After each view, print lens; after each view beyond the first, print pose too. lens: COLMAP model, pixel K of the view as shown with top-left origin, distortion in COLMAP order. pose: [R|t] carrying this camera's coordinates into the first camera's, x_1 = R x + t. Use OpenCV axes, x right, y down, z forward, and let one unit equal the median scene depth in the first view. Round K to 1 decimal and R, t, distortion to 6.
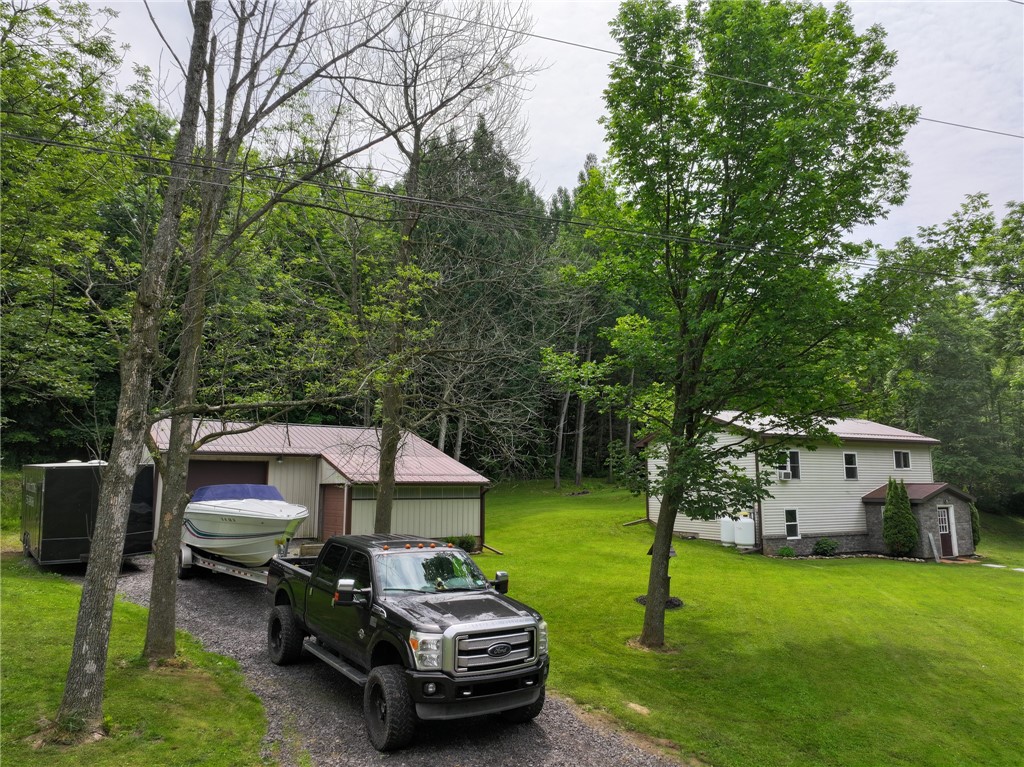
lens RADIAL K [[716.3, 0, 510.8], [0, 716.3, 384.5], [0, 0, 1]] dist [0.007011, -0.008497]
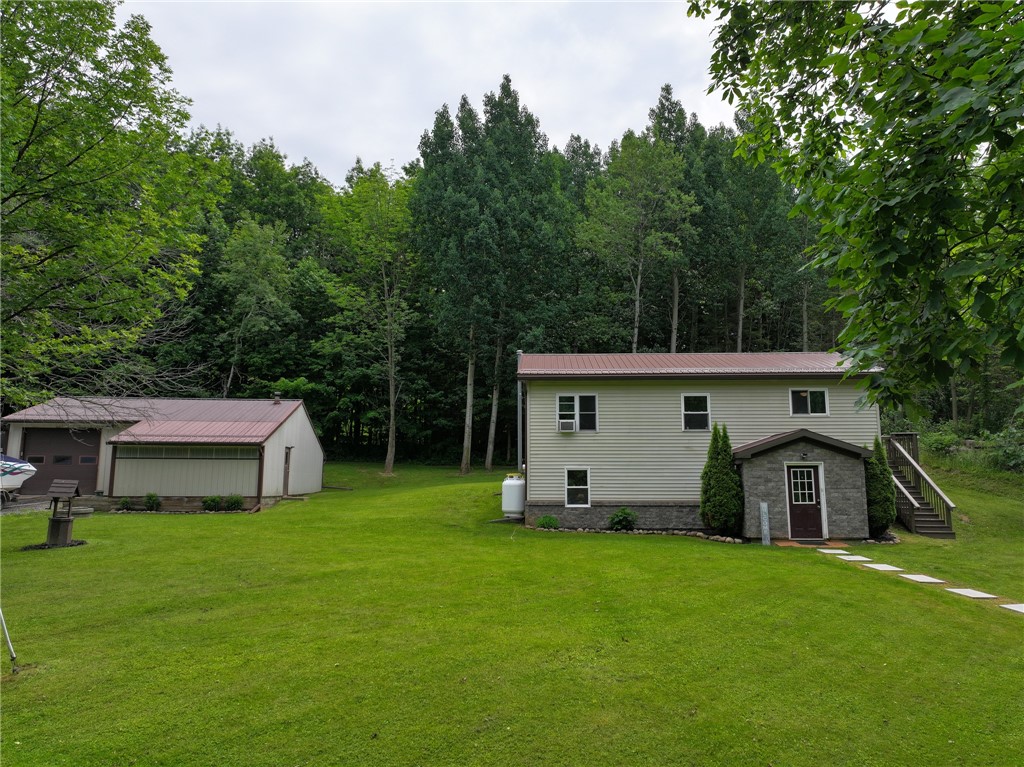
lens RADIAL K [[716.3, 0, 514.7], [0, 716.3, 378.9], [0, 0, 1]] dist [0.007011, -0.008497]
pose [[0.868138, -0.069800, -0.491390, 0.718187], [0.068938, 0.997423, -0.019886, 0.086743], [0.491511, -0.016612, 0.870713, 0.290616]]
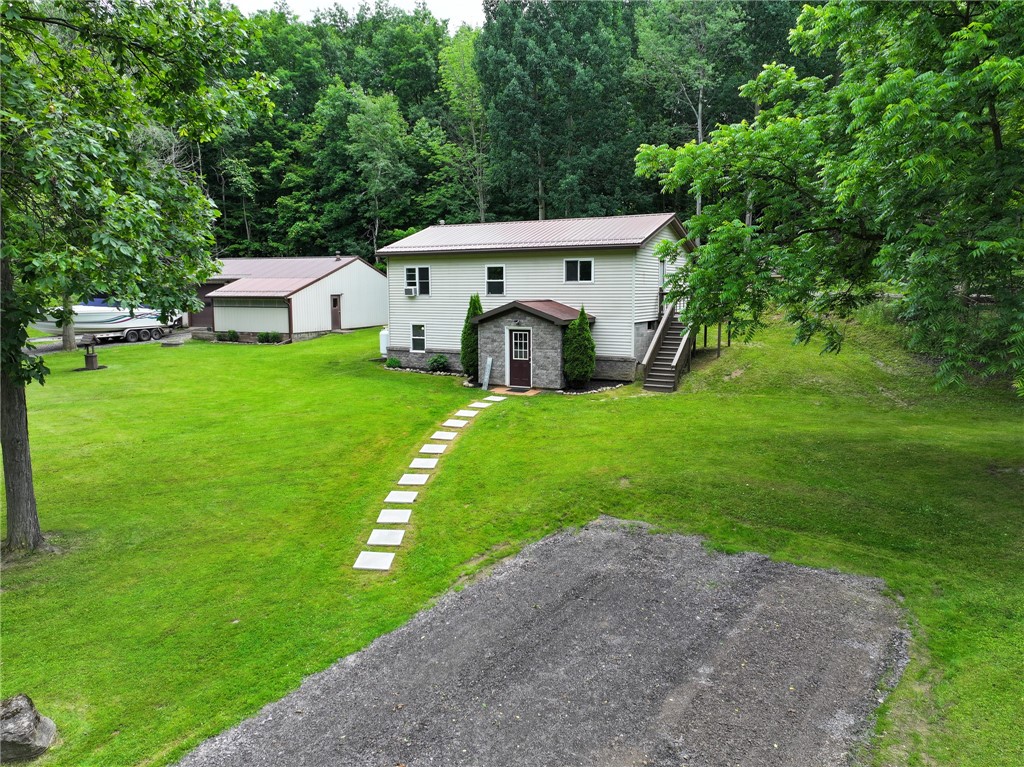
lens RADIAL K [[716.3, 0, 514.6], [0, 716.3, 380.4], [0, 0, 1]] dist [0.007011, -0.008497]
pose [[0.553710, 0.105755, -0.825966, 1.321328], [0.120417, 0.971307, 0.205089, 0.057913], [0.823957, -0.213021, 0.525088, 0.555158]]
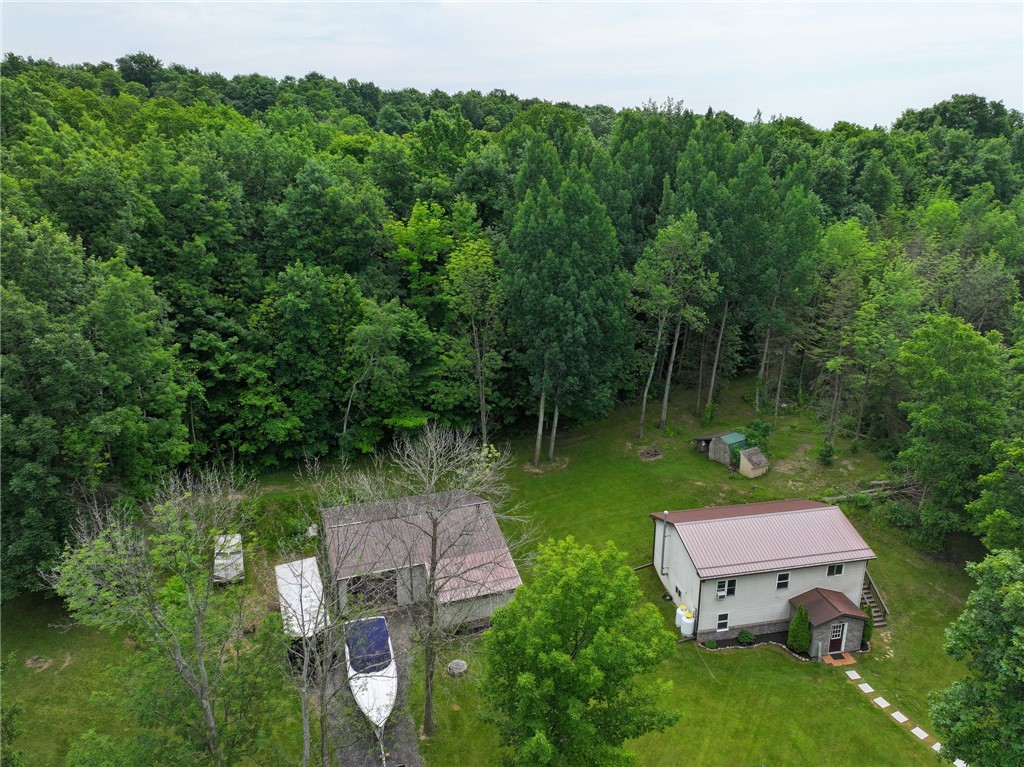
lens RADIAL K [[716.3, 0, 518.1], [0, 716.3, 383.3], [0, 0, 1]] dist [0.007011, -0.008497]
pose [[0.961559, 0.075467, -0.264023, 0.335578], [0.043445, 0.907573, 0.417641, -0.910228], [0.271138, -0.413058, 0.869406, -0.226067]]
